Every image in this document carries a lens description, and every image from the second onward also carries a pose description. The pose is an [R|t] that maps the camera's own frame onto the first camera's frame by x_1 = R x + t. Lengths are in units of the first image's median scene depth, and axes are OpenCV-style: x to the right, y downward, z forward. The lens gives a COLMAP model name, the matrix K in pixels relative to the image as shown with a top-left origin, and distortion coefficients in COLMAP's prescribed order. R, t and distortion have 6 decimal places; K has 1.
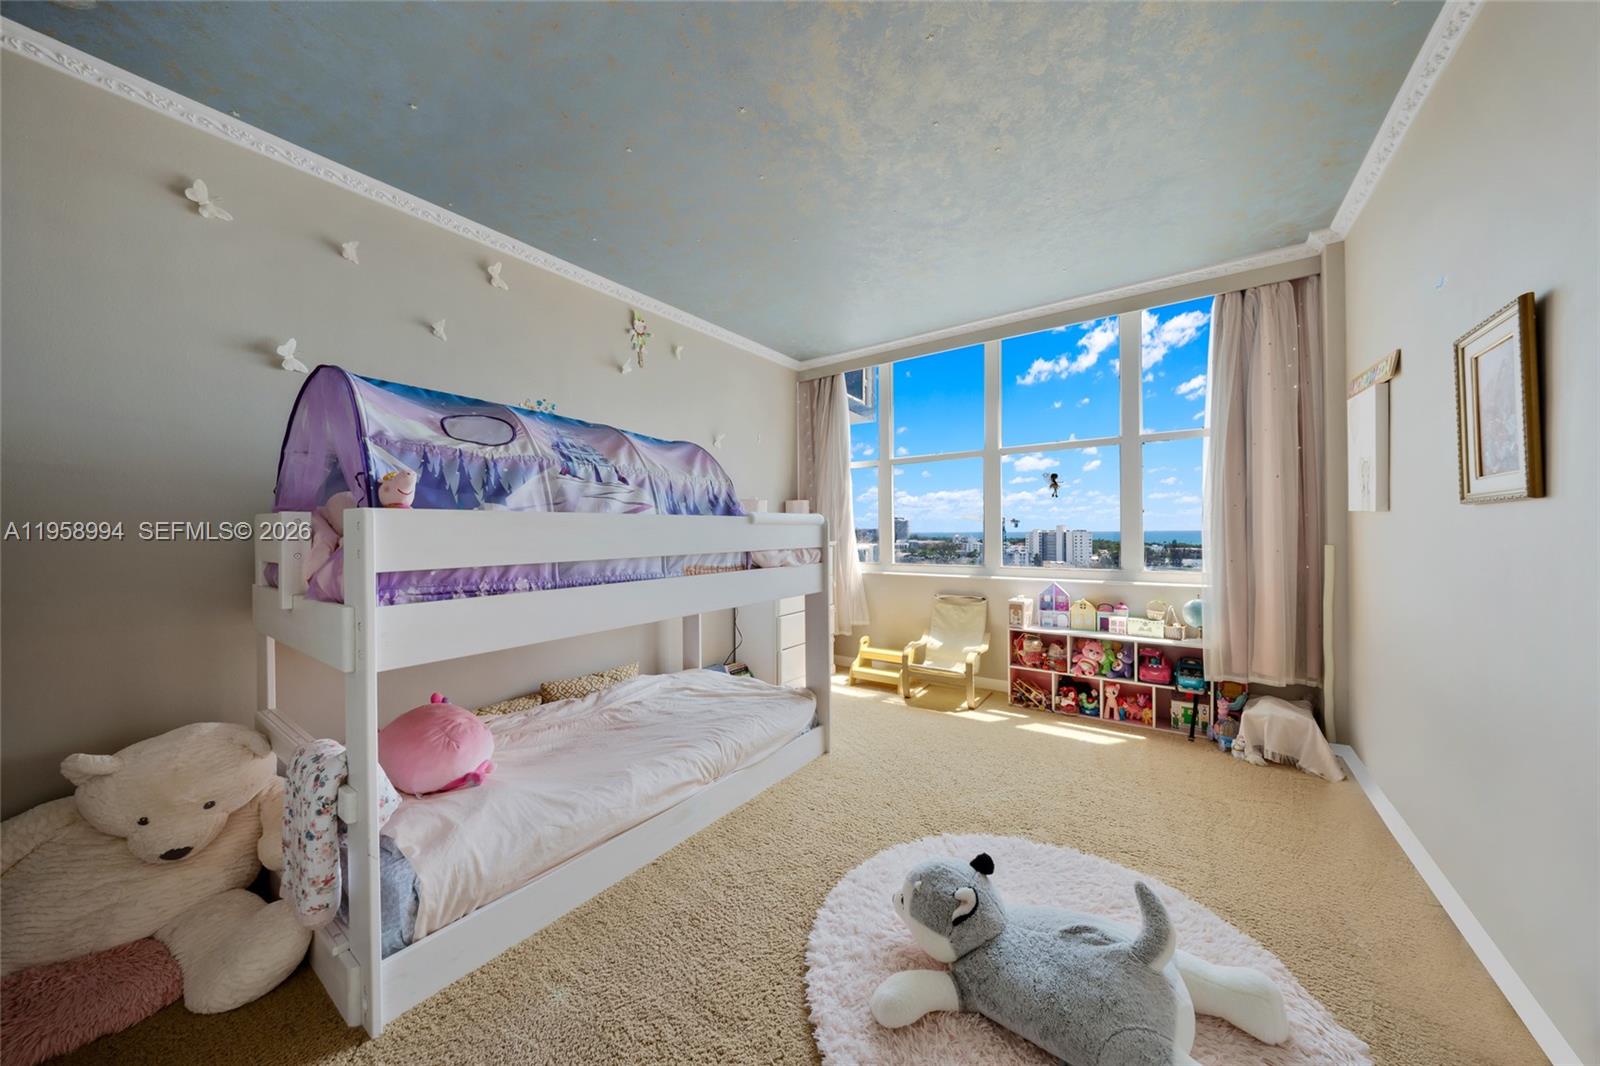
lens RADIAL K [[551.5, 0, 798.0], [0, 551.5, 537.1], [0, 0, 1]] dist [0.000698, -0.000104]
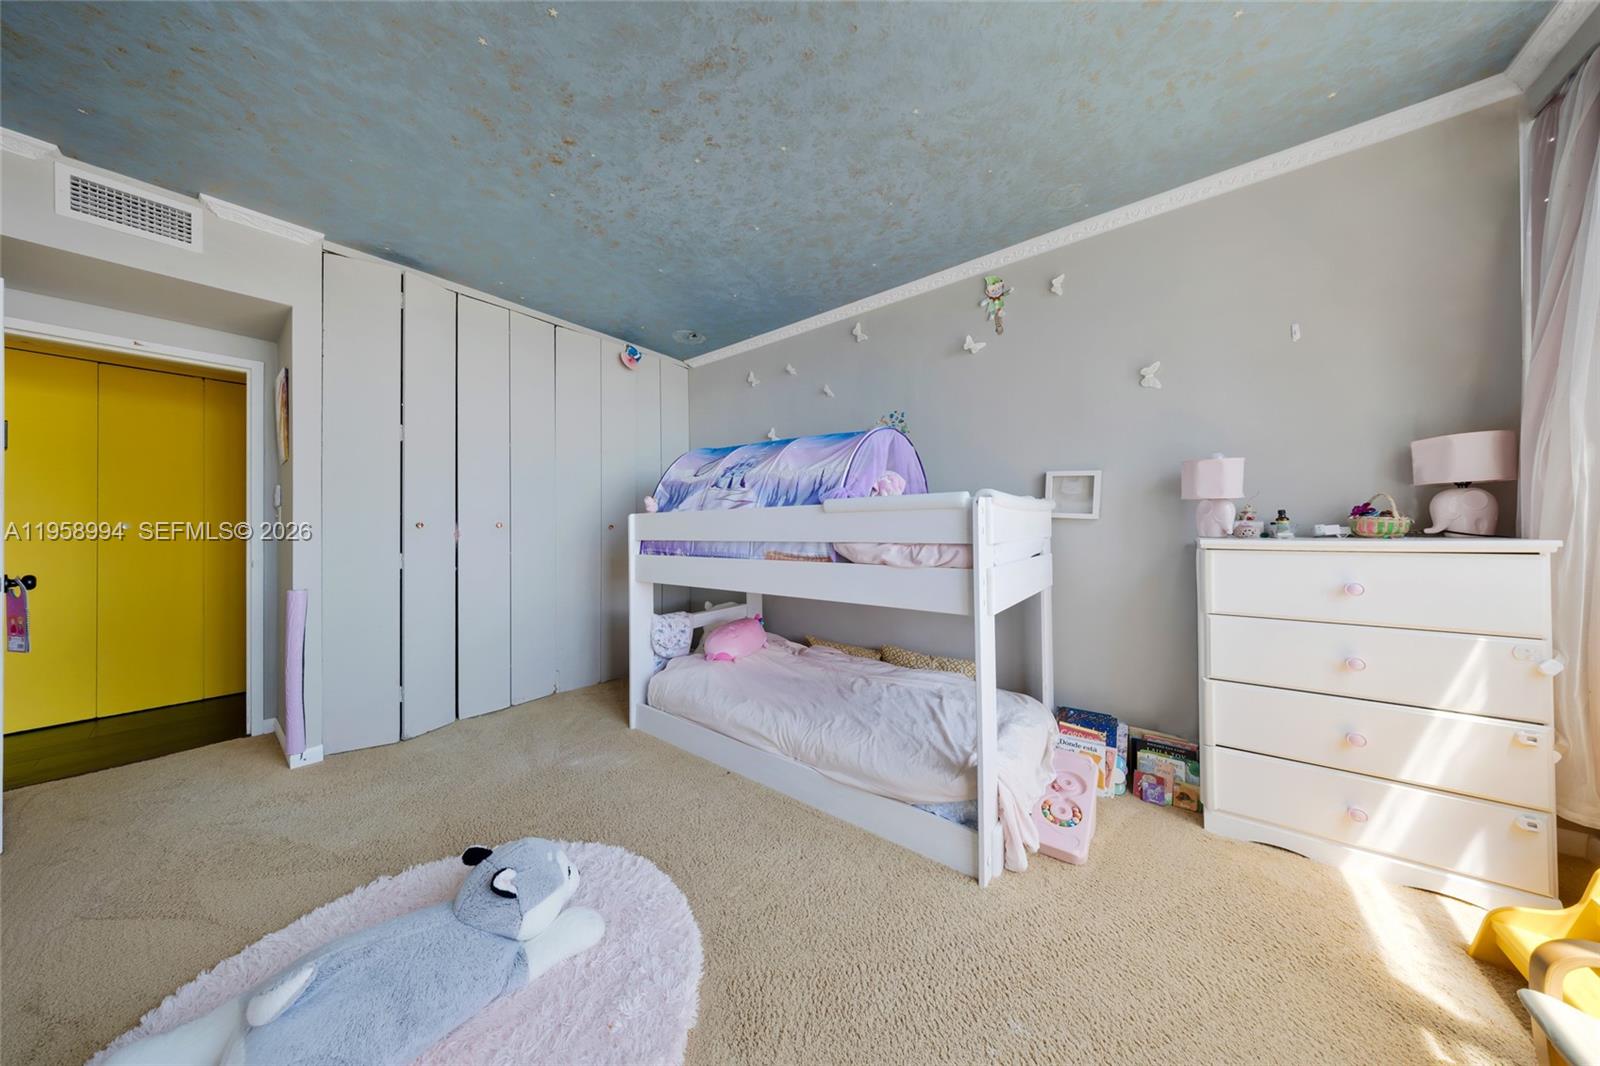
lens RADIAL K [[470.5, 0, 791.6], [0, 470.5, 534.8], [0, 0, 1]] dist [0.000661, 0.000072]
pose [[-0.060703, 0.020647, -0.997942, 0.714765], [-0.002721, 0.999779, 0.020851, -0.002084], [0.998152, 0.003982, -0.060633, 1.029455]]
